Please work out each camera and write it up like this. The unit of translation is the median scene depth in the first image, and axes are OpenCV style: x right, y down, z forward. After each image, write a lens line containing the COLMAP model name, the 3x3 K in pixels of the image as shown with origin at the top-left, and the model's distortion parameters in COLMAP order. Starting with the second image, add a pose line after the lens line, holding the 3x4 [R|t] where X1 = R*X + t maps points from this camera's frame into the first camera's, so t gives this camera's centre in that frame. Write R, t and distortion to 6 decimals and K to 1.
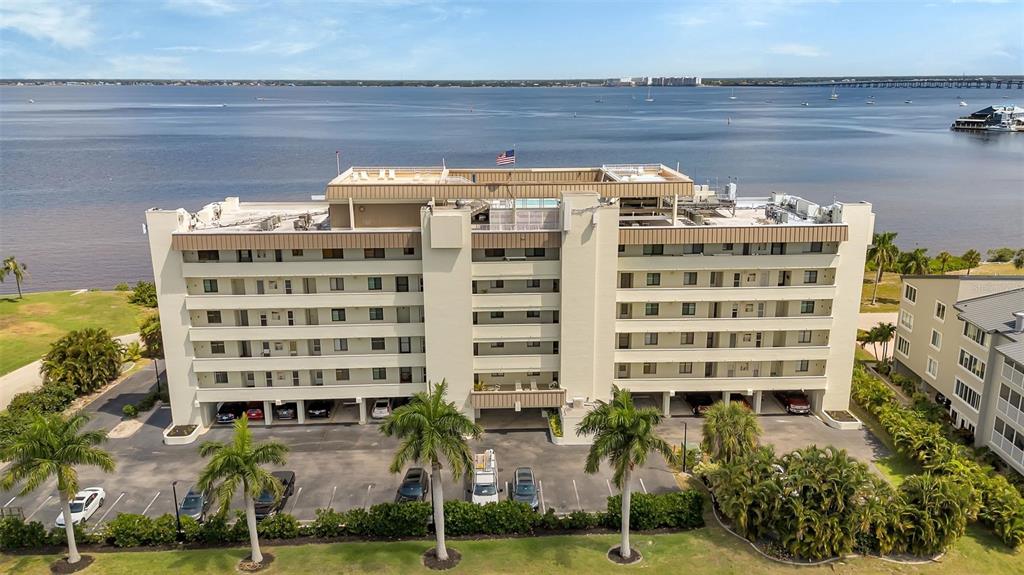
lens RADIAL K [[764.9, 0, 512.0], [0, 764.9, 287.5], [0, 0, 1]] dist [0.039926, -0.008650]
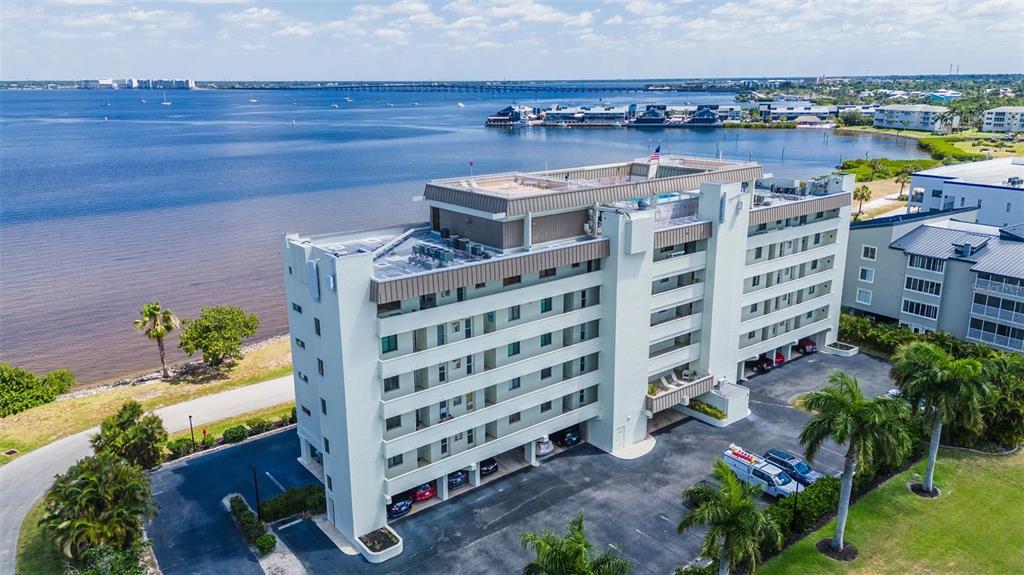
lens RADIAL K [[743.6, 0, 509.0], [0, 743.6, 300.0], [0, 0, 1]] dist [0.063112, -0.048182]
pose [[0.803003, -0.169113, 0.571479, -0.696013], [0.159249, 0.984915, 0.067691, -0.076608], [-0.574305, 0.036652, 0.817820, 0.319642]]
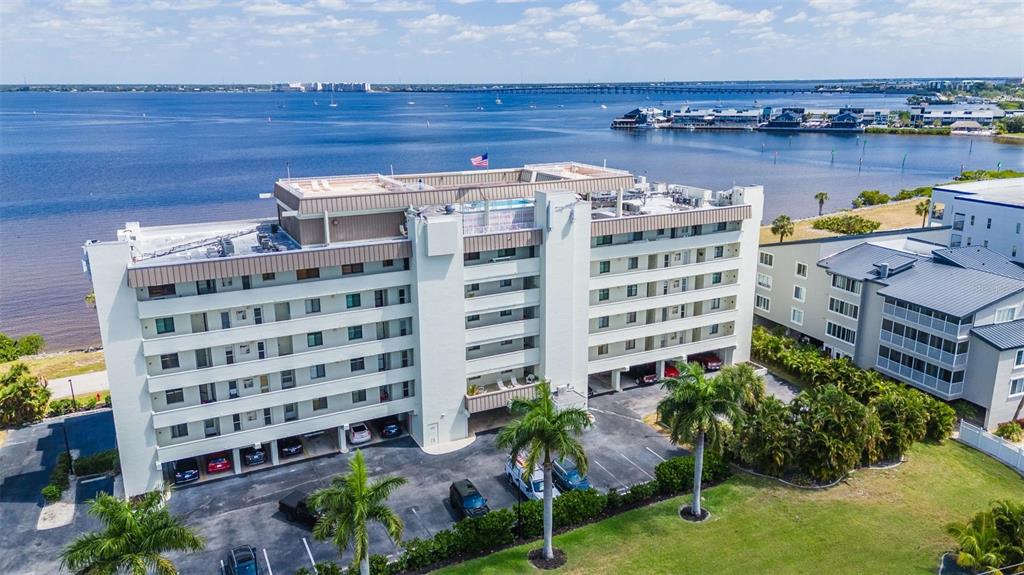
lens RADIAL K [[743.6, 0, 509.0], [0, 743.6, 300.0], [0, 0, 1]] dist [0.063112, -0.048182]
pose [[0.912622, -0.116000, 0.392001, -0.359235], [0.110177, 0.993208, 0.037402, -0.019335], [-0.393677, 0.009055, 0.919204, 0.083188]]
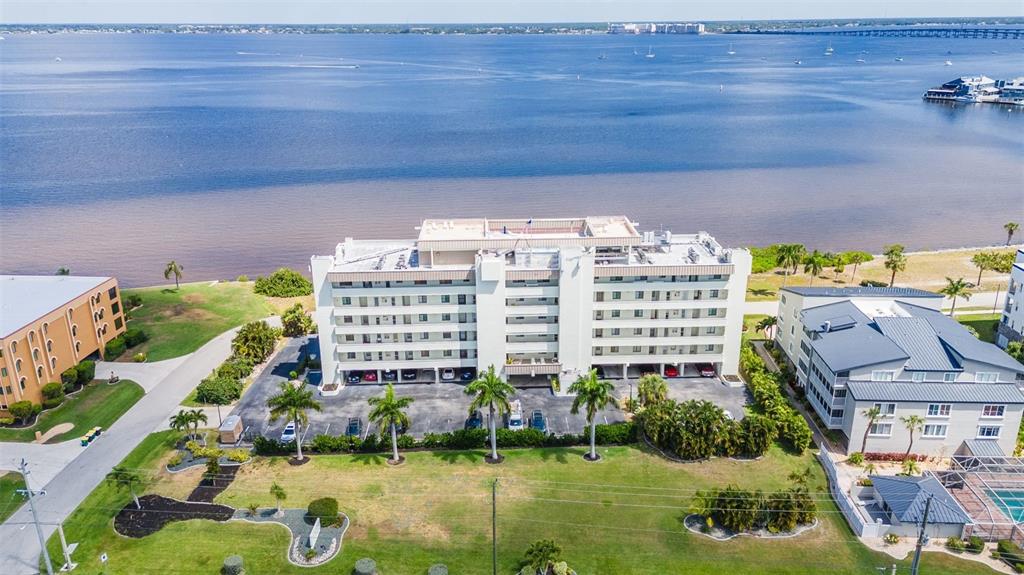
lens RADIAL K [[743.6, 0, 509.0], [0, 743.6, 300.0], [0, 0, 1]] dist [0.063112, -0.048182]
pose [[0.999949, -0.001102, -0.010087, -0.027248], [0.002032, 0.995700, 0.092610, -0.149060], [0.009941, -0.092626, 0.995651, -0.574868]]
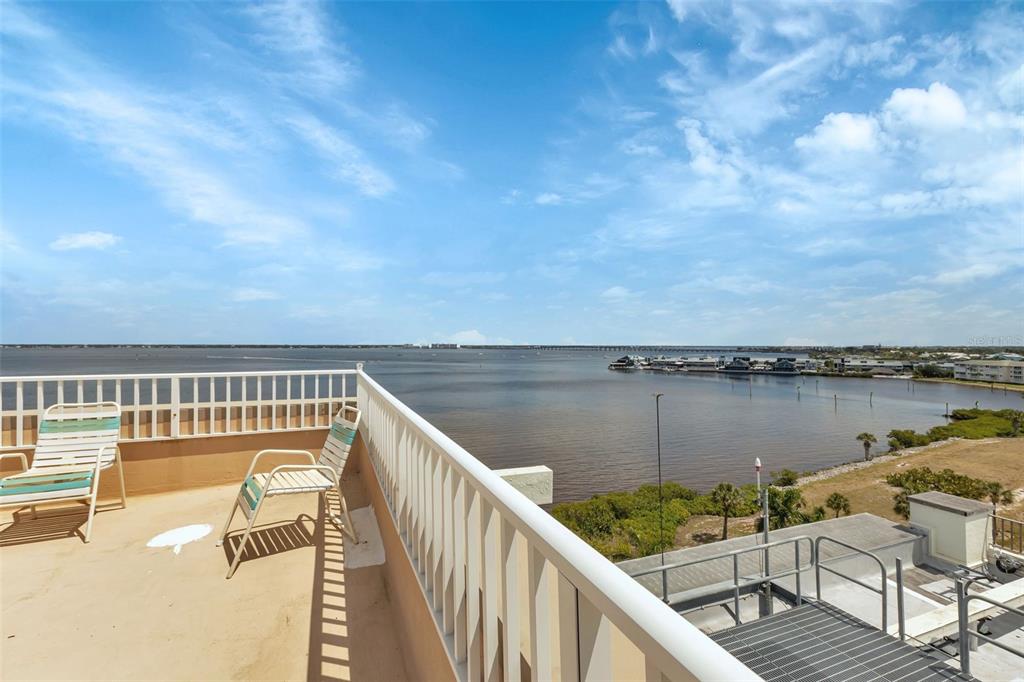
lens RADIAL K [[455.7, 0, 512.0], [0, 455.7, 341.0], [0, 0, 1]] dist [0.001273, 0.000212]
pose [[0.940035, 0.011646, 0.340880, 0.230347], [0.081525, 0.962776, -0.257713, -0.168309], [-0.331192, 0.270049, 0.904094, 1.069152]]
